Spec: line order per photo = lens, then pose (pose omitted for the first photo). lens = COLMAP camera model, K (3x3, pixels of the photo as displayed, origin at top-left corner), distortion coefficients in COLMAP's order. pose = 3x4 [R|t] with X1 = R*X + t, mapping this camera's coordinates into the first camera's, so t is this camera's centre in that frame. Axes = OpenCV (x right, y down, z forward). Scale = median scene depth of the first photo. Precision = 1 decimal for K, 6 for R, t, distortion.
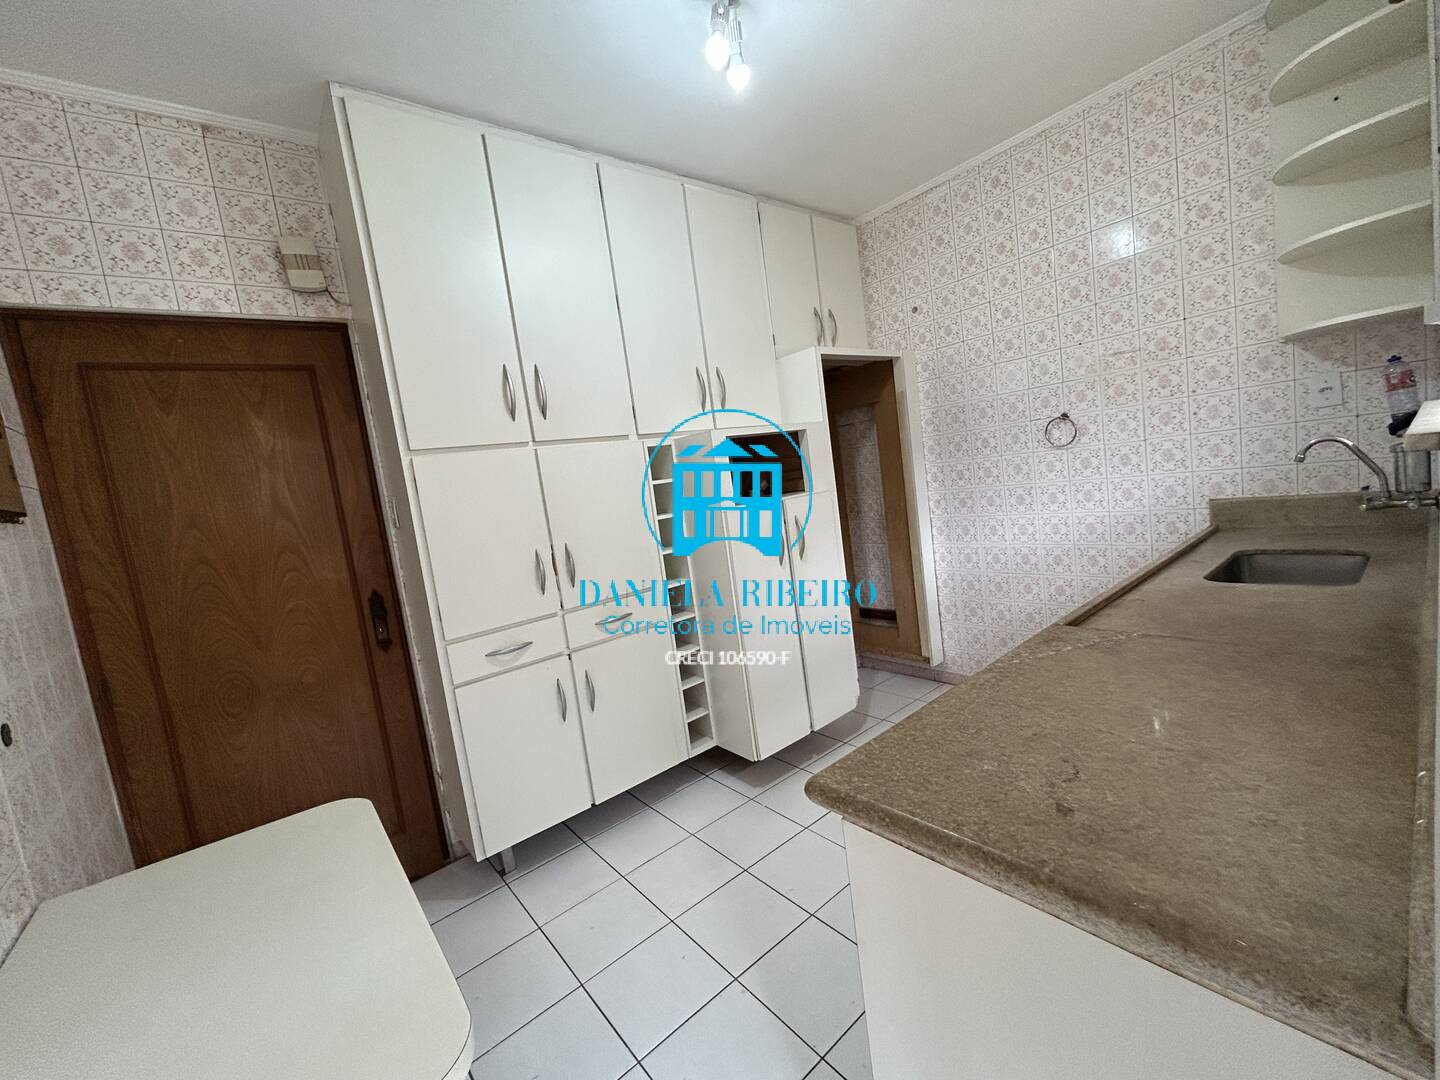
lens RADIAL K [[583.3, 0, 724.3], [0, 583.3, 538.0], [0, 0, 1]] dist [-0.003371, 0.001194]
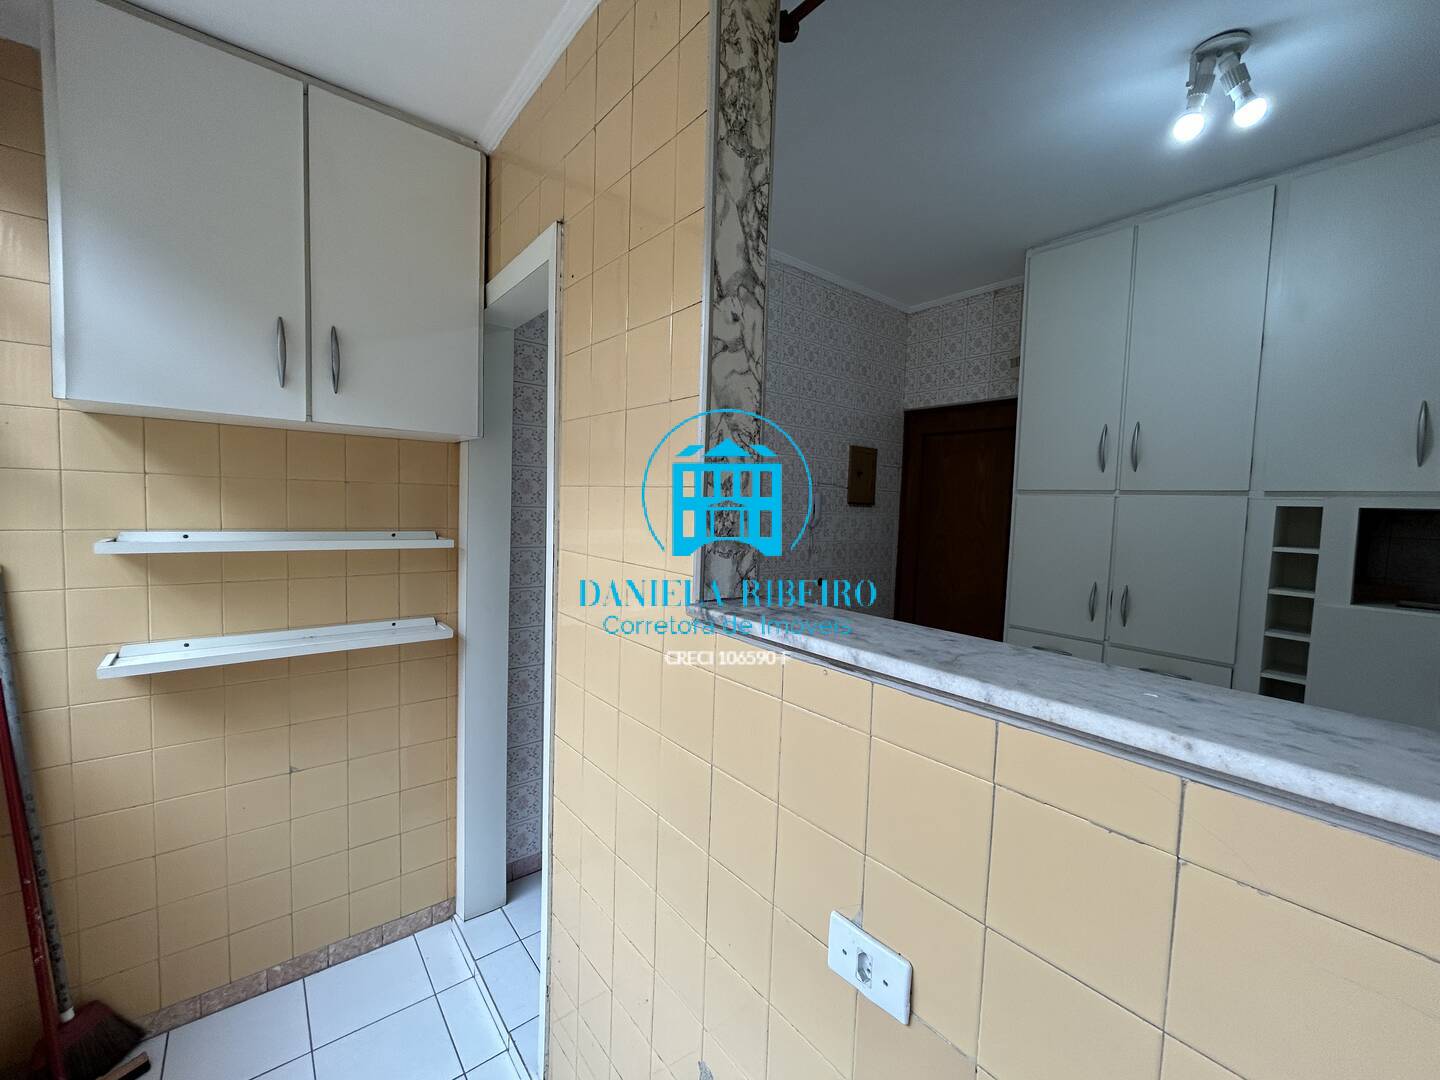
lens RADIAL K [[583.3, 0, 723.6], [0, 583.3, 538.1], [0, 0, 1]] dist [-0.003371, 0.001194]
pose [[-0.006481, 0.192059, -0.981362, 0.737613], [-0.140372, 0.971491, 0.191054, -0.168310], [0.990078, 0.138994, 0.020663, 0.211525]]
